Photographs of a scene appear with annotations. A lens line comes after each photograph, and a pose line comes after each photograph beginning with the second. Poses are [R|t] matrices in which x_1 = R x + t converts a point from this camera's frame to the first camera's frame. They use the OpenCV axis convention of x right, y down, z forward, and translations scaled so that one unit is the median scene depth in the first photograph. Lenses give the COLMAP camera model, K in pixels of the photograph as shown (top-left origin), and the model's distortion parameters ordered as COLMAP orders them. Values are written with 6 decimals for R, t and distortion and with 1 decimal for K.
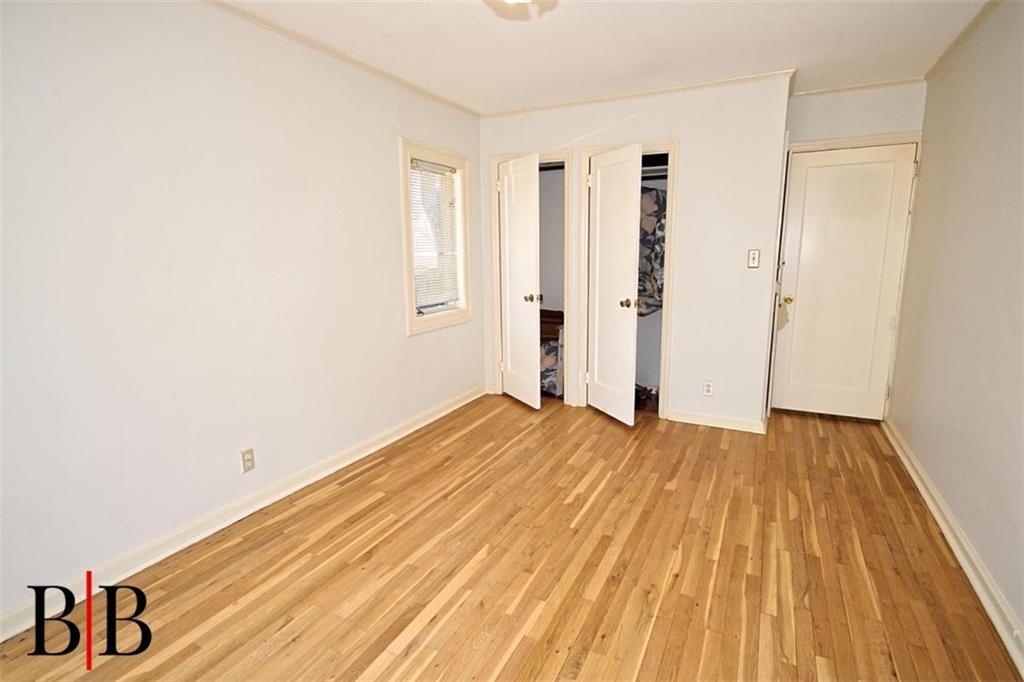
lens RADIAL K [[527.8, 0, 512.2], [0, 527.8, 339.4], [0, 0, 1]] dist [0.001148, -0.001821]
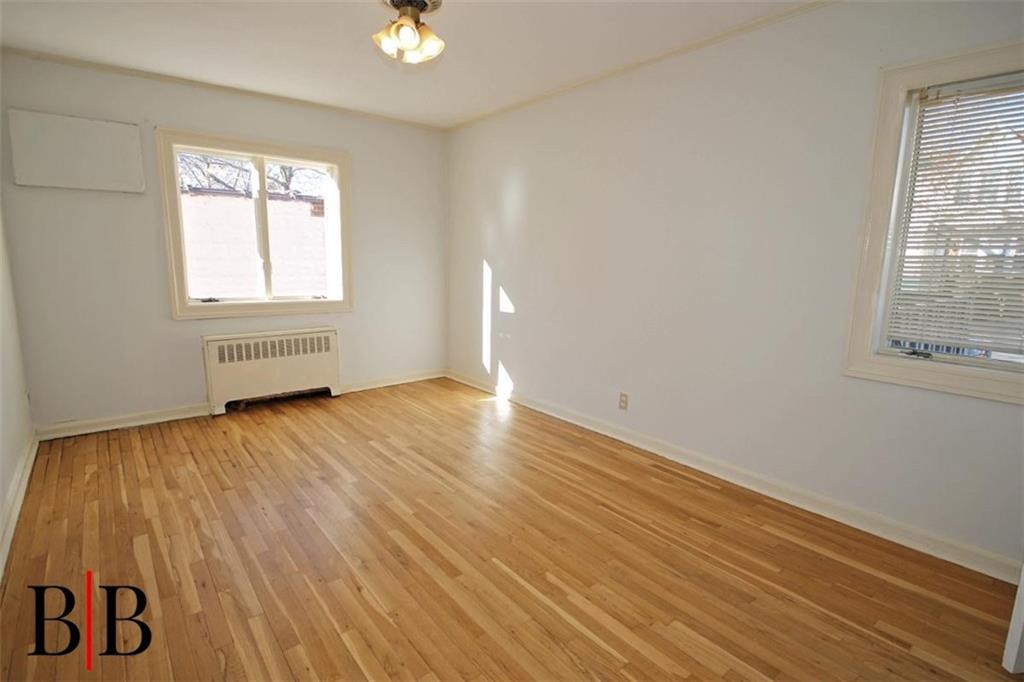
lens RADIAL K [[527.8, 0, 512.0], [0, 527.8, 344.0], [0, 0, 1]] dist [0.001148, -0.001821]
pose [[-0.441550, 0.148502, -0.884862, 0.762506], [-0.167405, 0.955255, 0.243852, -0.182800], [0.881481, 0.255803, -0.396933, 1.205617]]
